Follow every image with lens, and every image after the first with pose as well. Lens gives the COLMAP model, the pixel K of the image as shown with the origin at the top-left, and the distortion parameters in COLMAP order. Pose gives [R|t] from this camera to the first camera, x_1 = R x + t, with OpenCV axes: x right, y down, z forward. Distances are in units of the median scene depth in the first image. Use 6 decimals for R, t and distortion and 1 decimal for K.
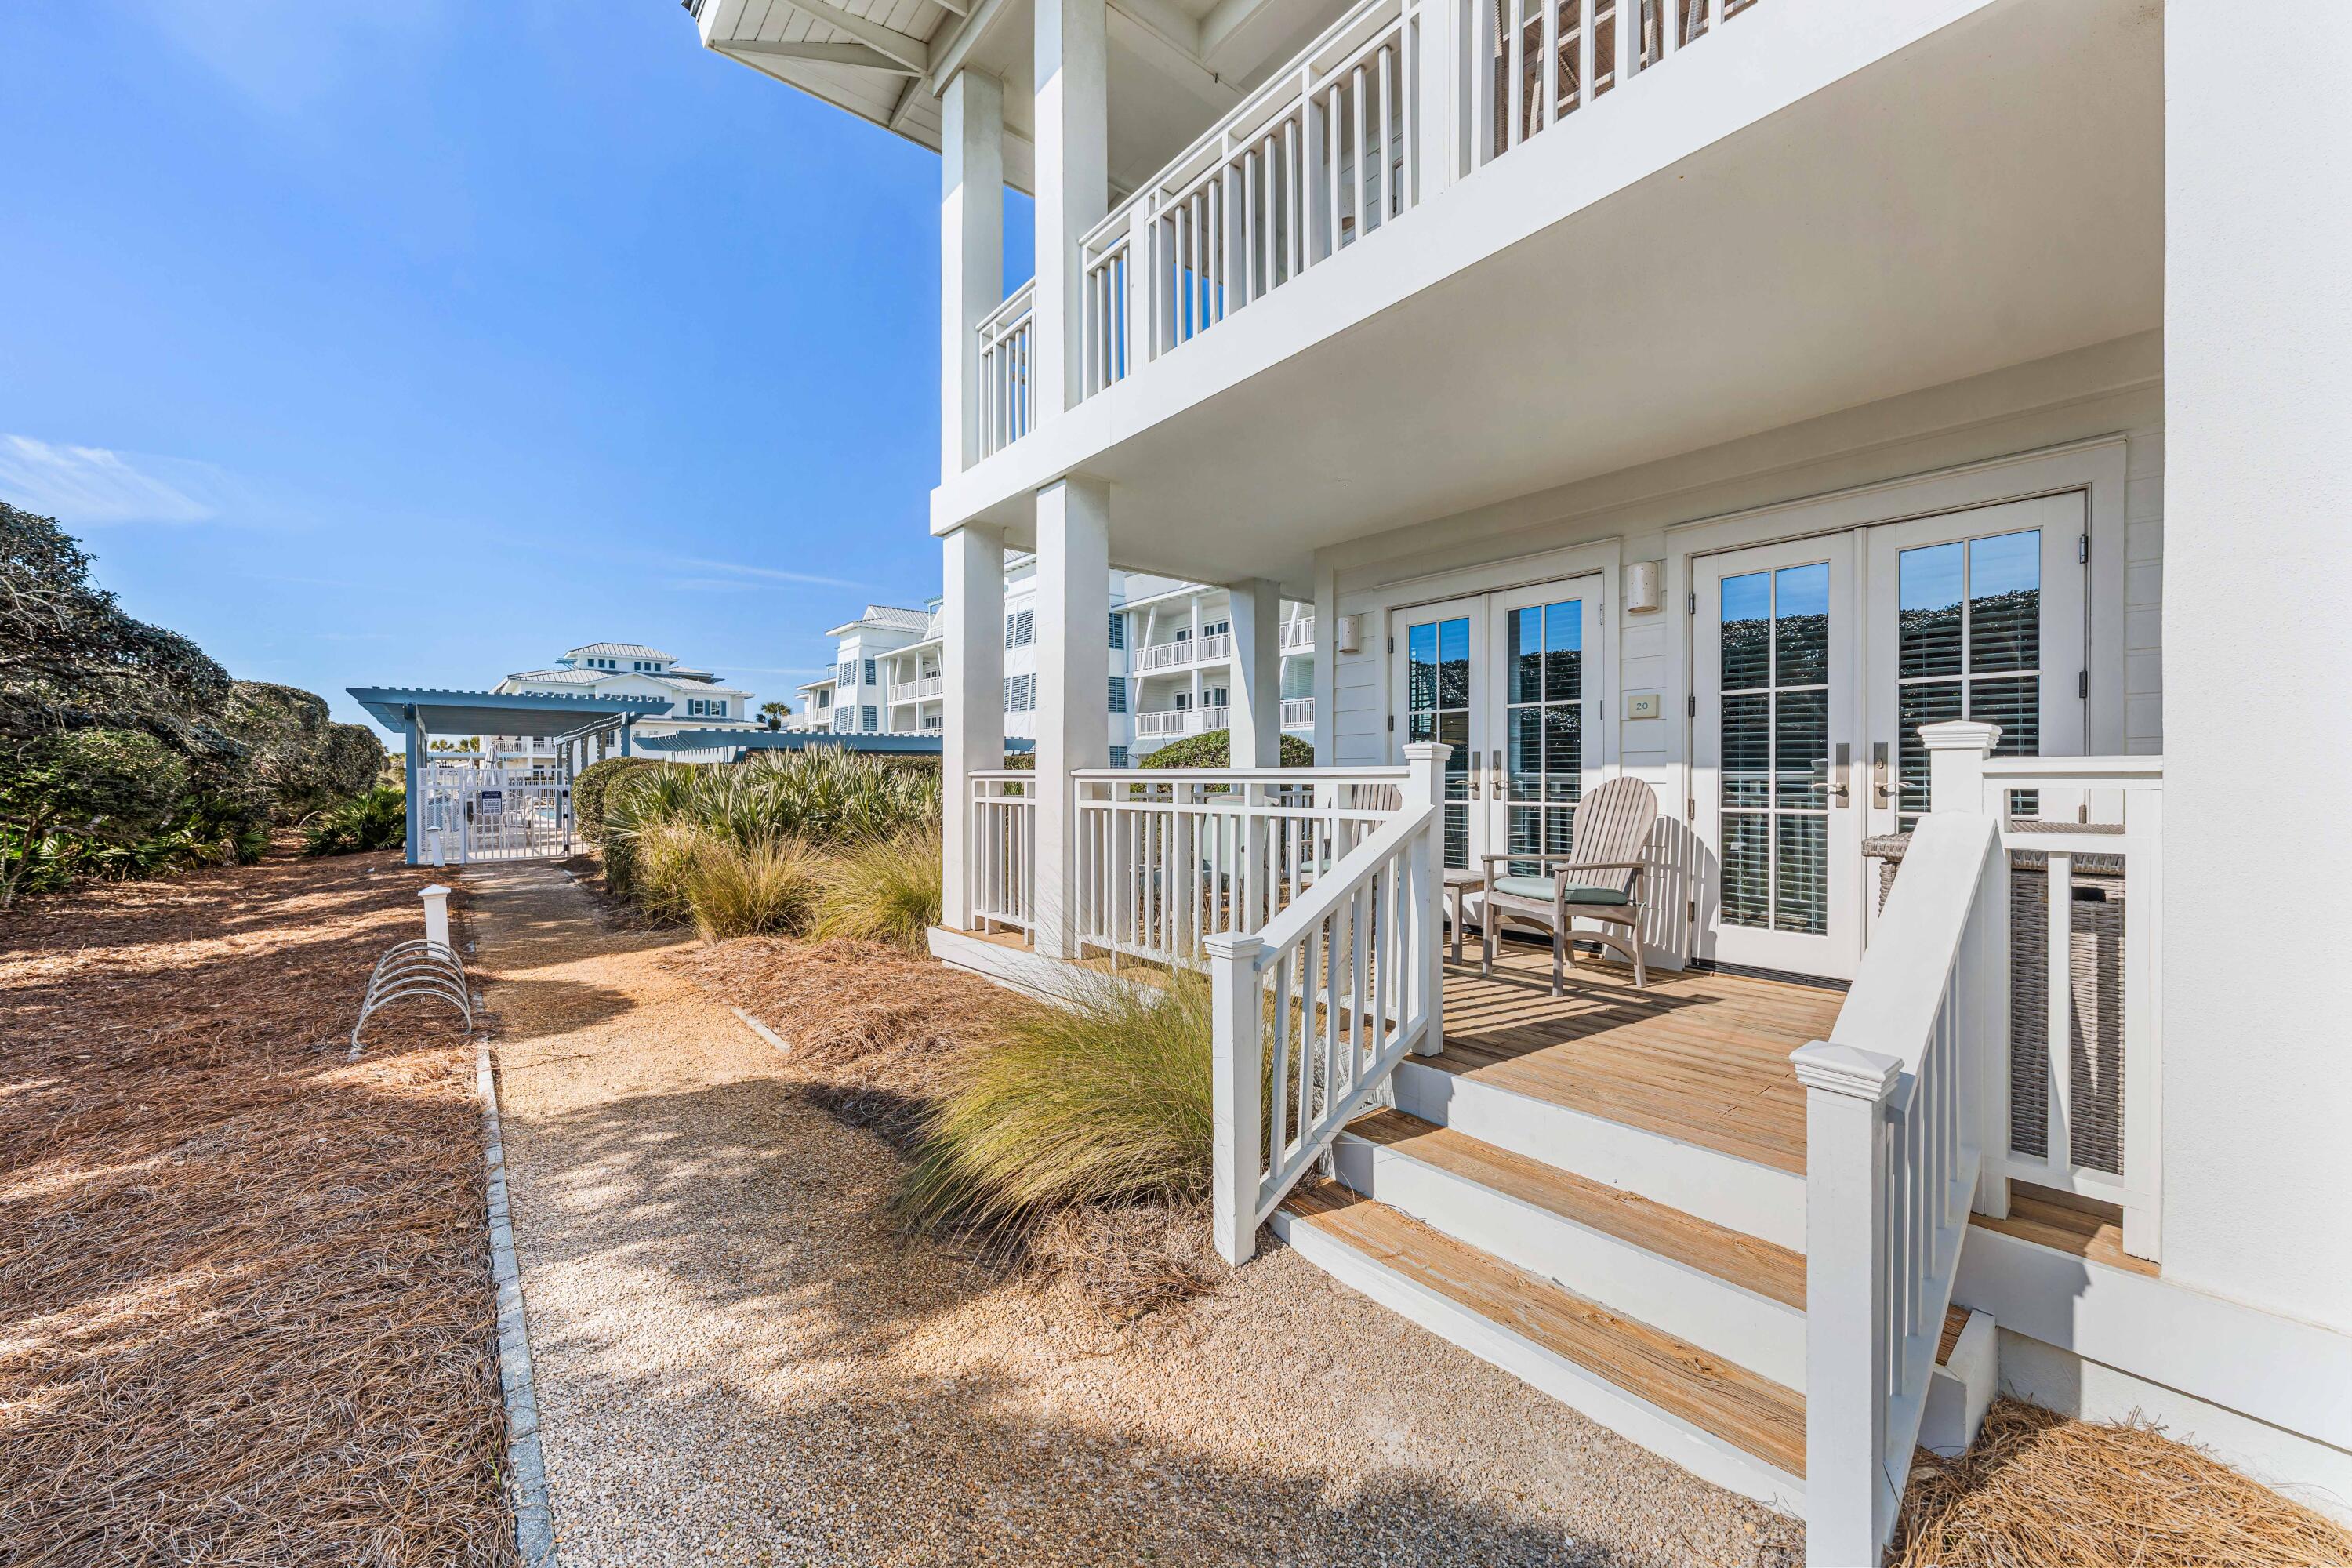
lens RADIAL K [[927.3, 0, 1169.0], [0, 927.3, 787.7], [0, 0, 1]] dist [0.001288, 0.000015]
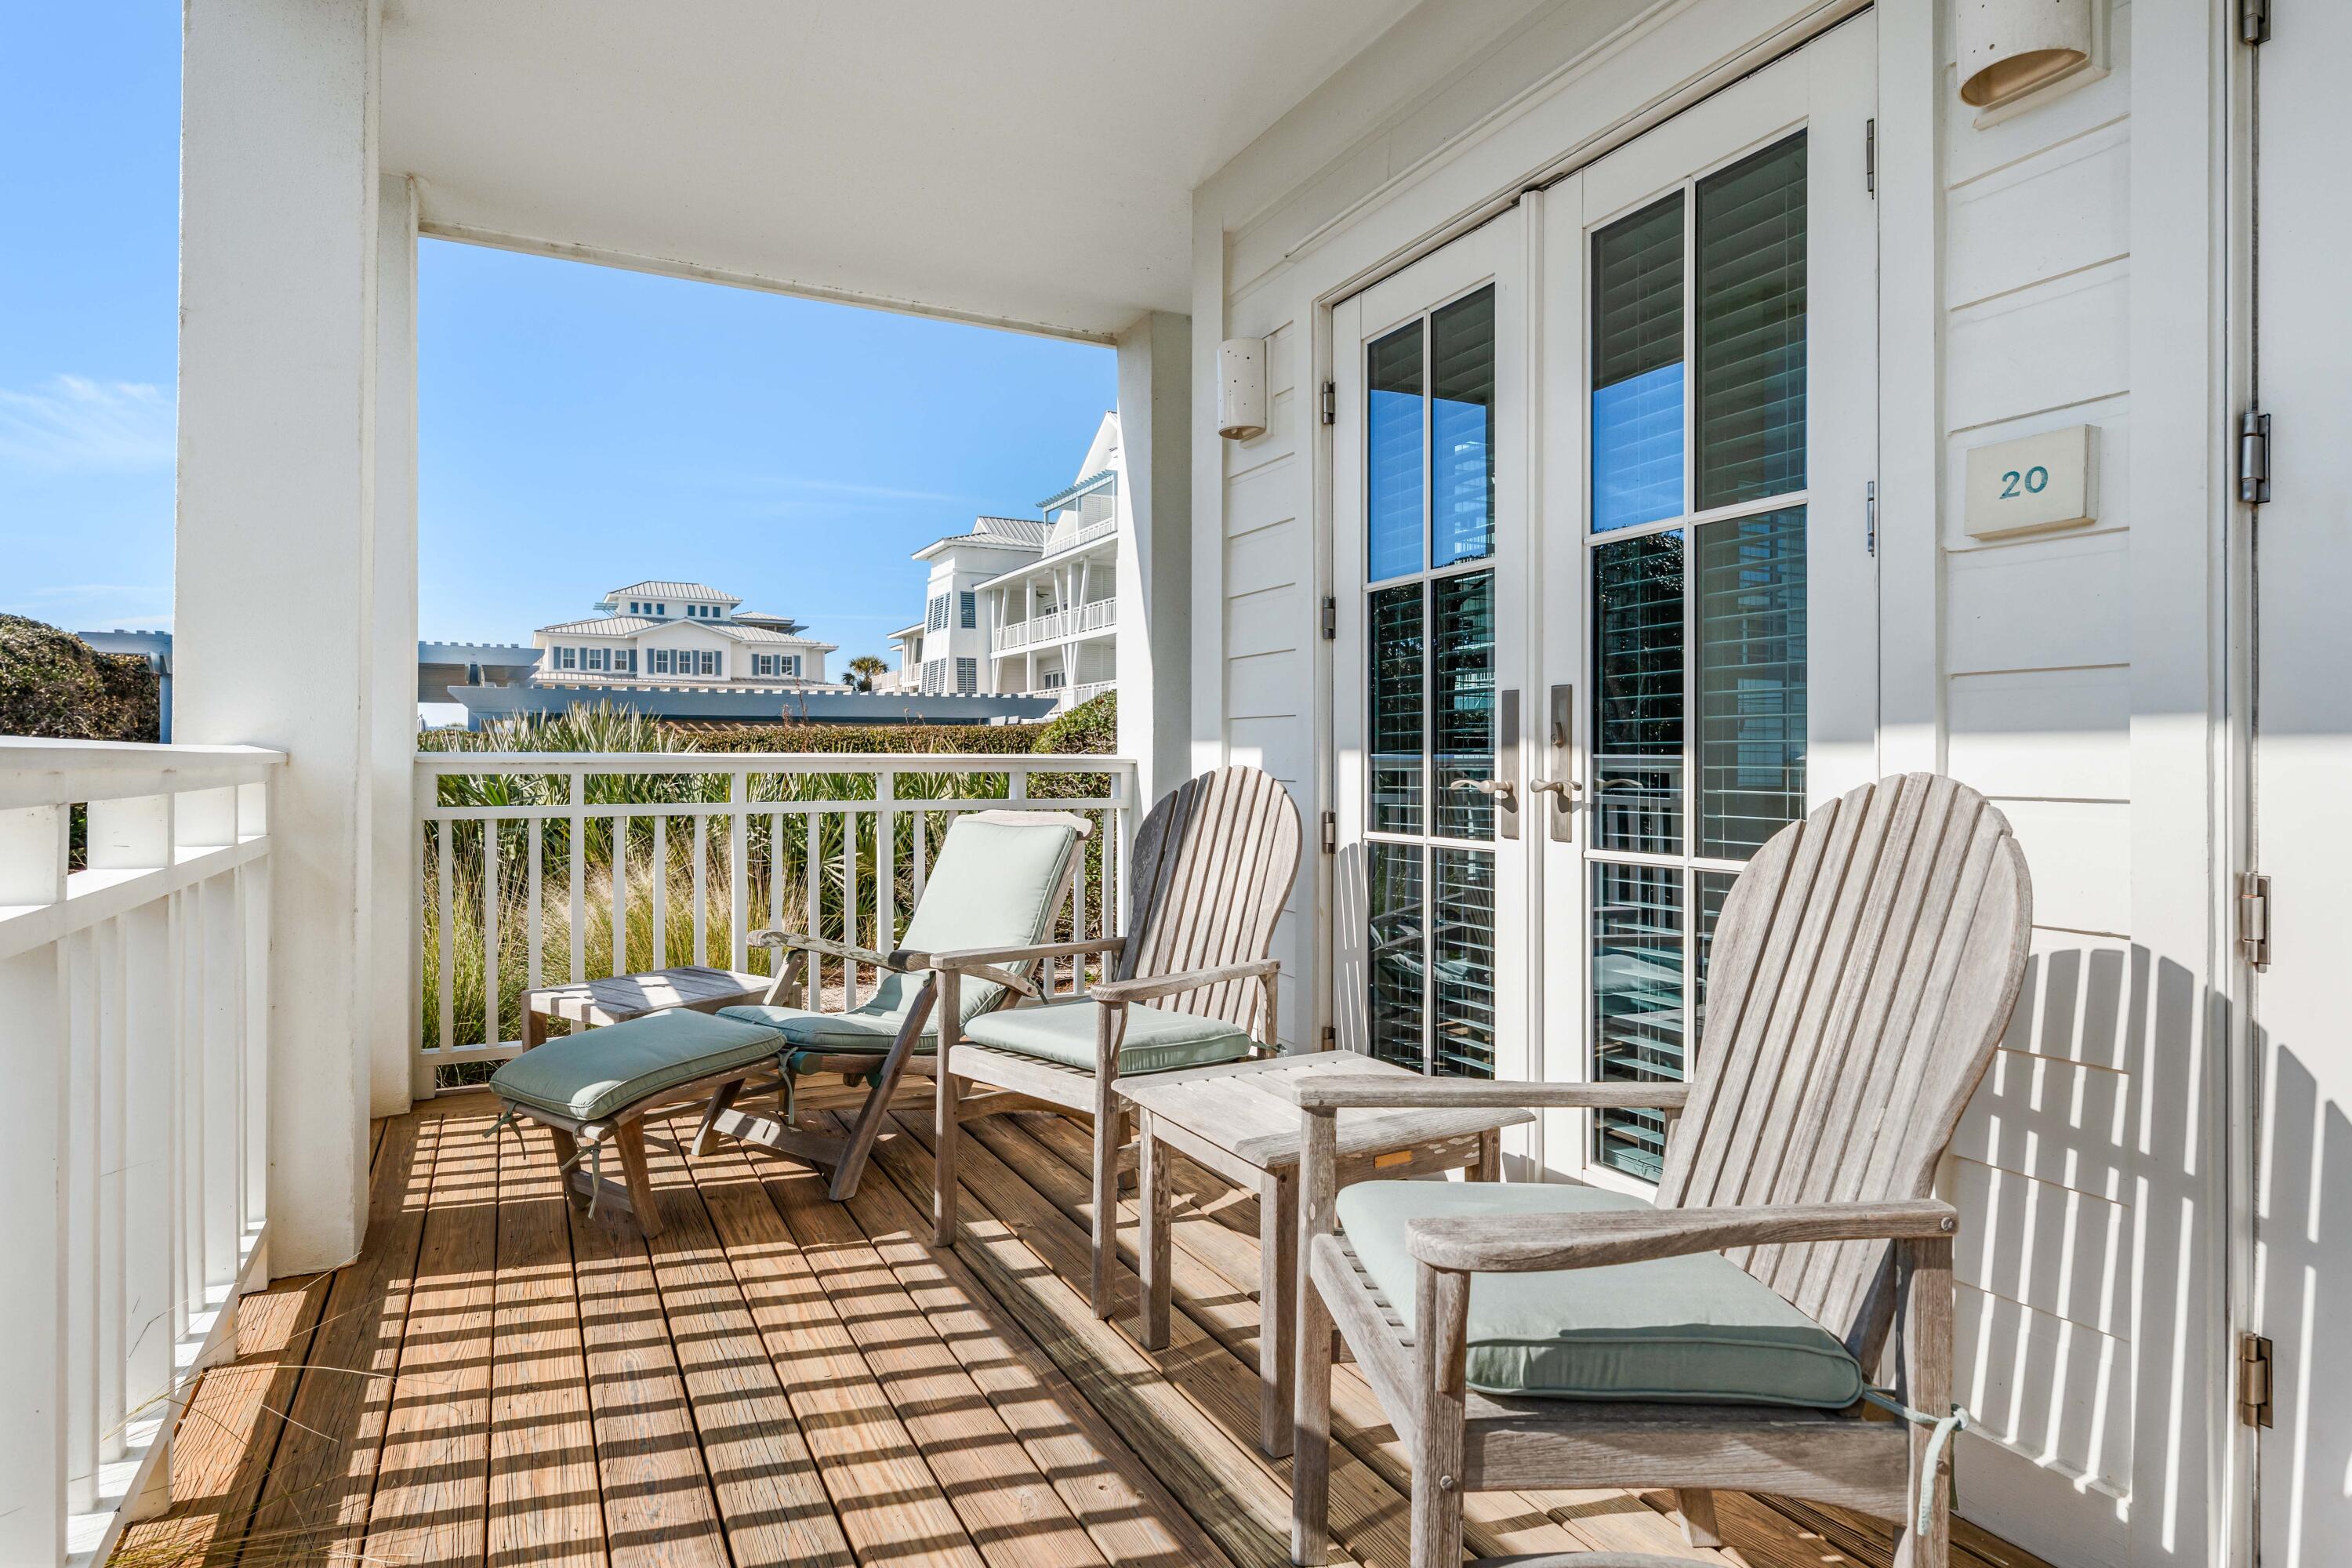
lens RADIAL K [[1308.1, 0, 1176.3], [0, 1308.1, 769.5], [0, 0, 1]] dist [0.003944, 0.001309]
pose [[0.979915, 0.001114, -0.199411, 0.282972], [-0.001633, 0.999996, -0.002439, -0.009120], [0.199407, 0.002716, 0.979913, 0.485774]]
